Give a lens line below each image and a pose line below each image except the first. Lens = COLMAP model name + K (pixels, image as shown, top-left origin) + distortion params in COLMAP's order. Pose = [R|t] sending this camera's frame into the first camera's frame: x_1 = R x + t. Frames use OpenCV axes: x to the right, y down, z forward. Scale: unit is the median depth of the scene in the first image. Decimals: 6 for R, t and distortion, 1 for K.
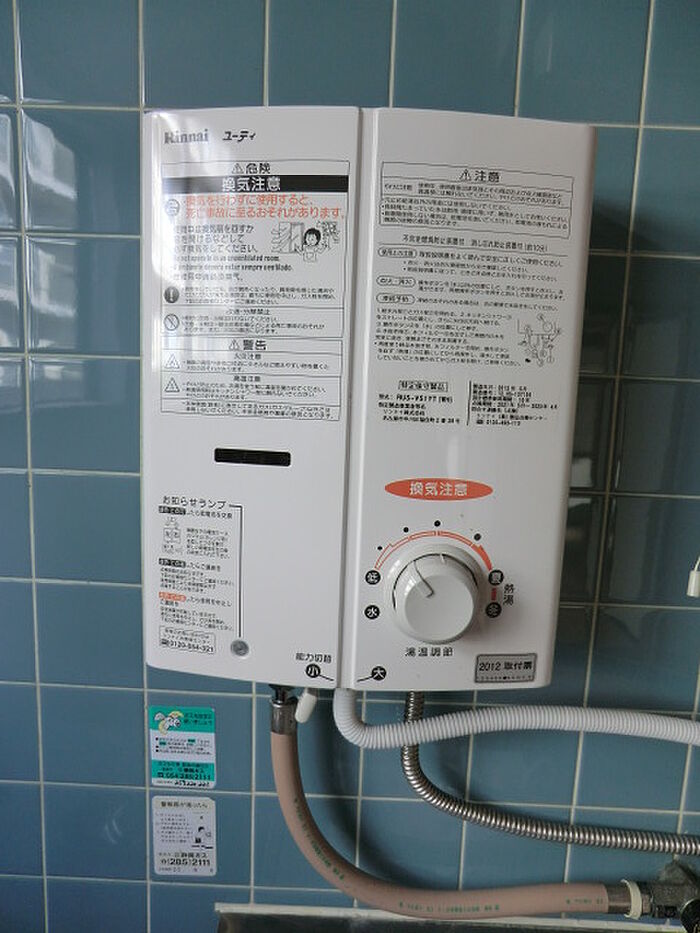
lens RADIAL K [[664.2, 0, 348.1], [0, 664.2, 462.5], [0, 0, 1]] dist [-0.050217, 0.049489]
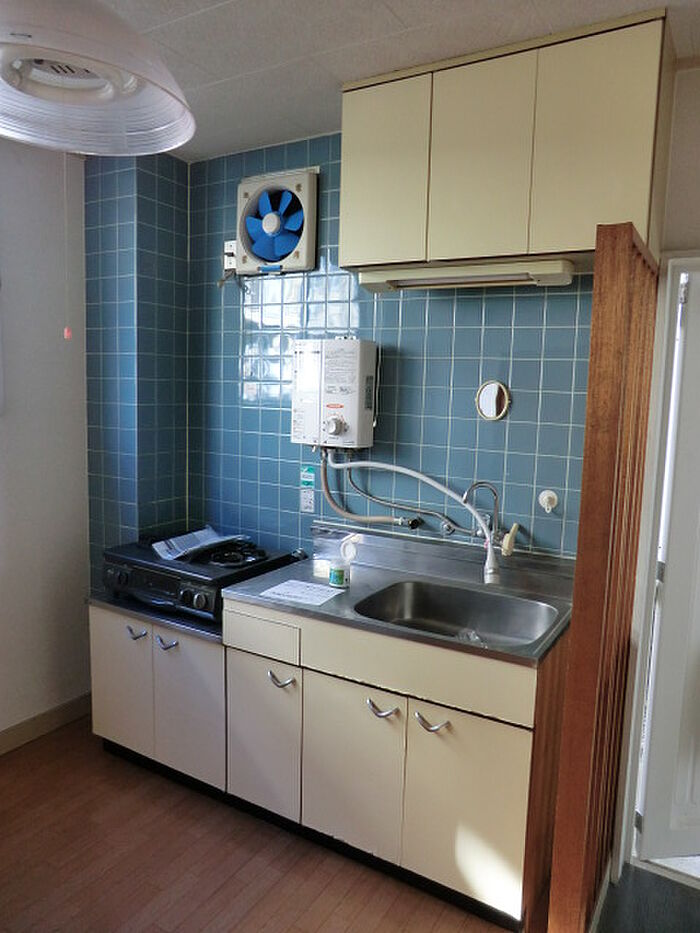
lens RADIAL K [[664.2, 0, 352.5], [0, 664.2, 460.8], [0, 0, 1]] dist [-0.050217, 0.049489]
pose [[0.869204, 0.045883, -0.492319, 2.024919], [-0.072565, 0.996742, -0.035222, 0.455972], [0.489099, 0.066340, 0.869702, -2.472155]]
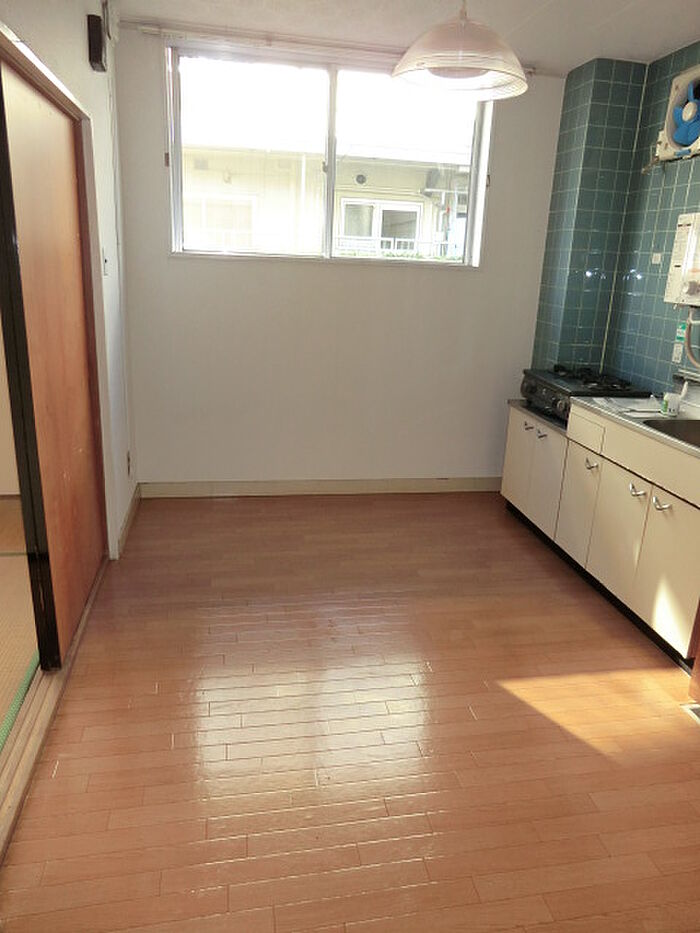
lens RADIAL K [[664.2, 0, 354.6], [0, 664.2, 462.7], [0, 0, 1]] dist [-0.050217, 0.049489]
pose [[0.200728, 0.271898, -0.941159, 4.194916], [-0.180230, 0.954563, 0.237331, 0.631830], [0.962925, 0.121986, 0.240612, -2.455052]]
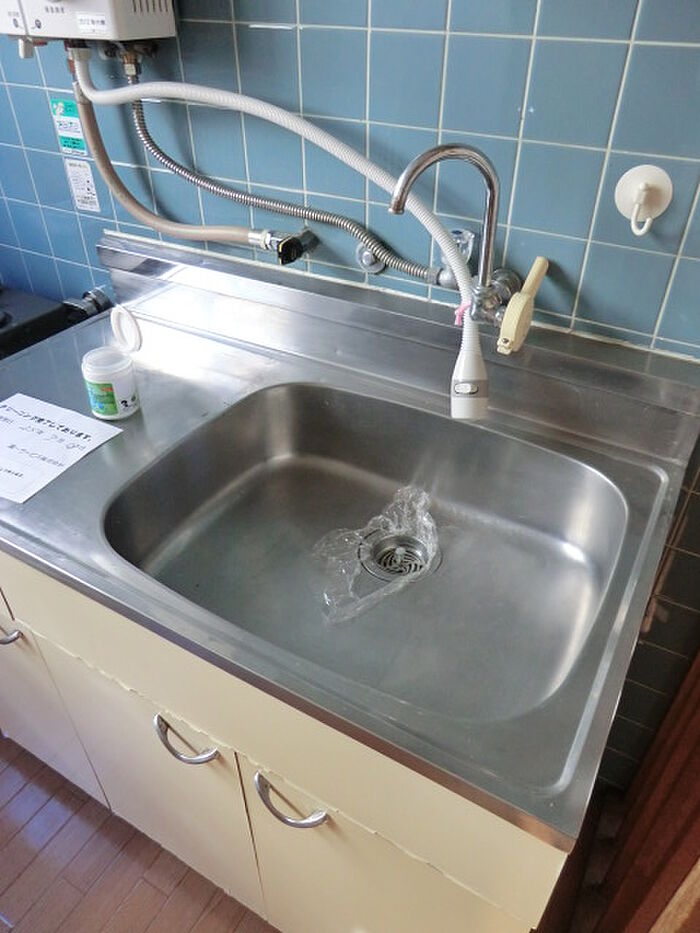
lens RADIAL K [[664.2, 0, 367.2], [0, 664.2, 449.7], [0, 0, 1]] dist [-0.050217, 0.049489]
pose [[0.882571, 0.249689, -0.398401, 1.392479], [-0.049032, 0.891596, 0.450169, 0.369632], [0.467615, -0.377772, 0.799140, -0.378982]]
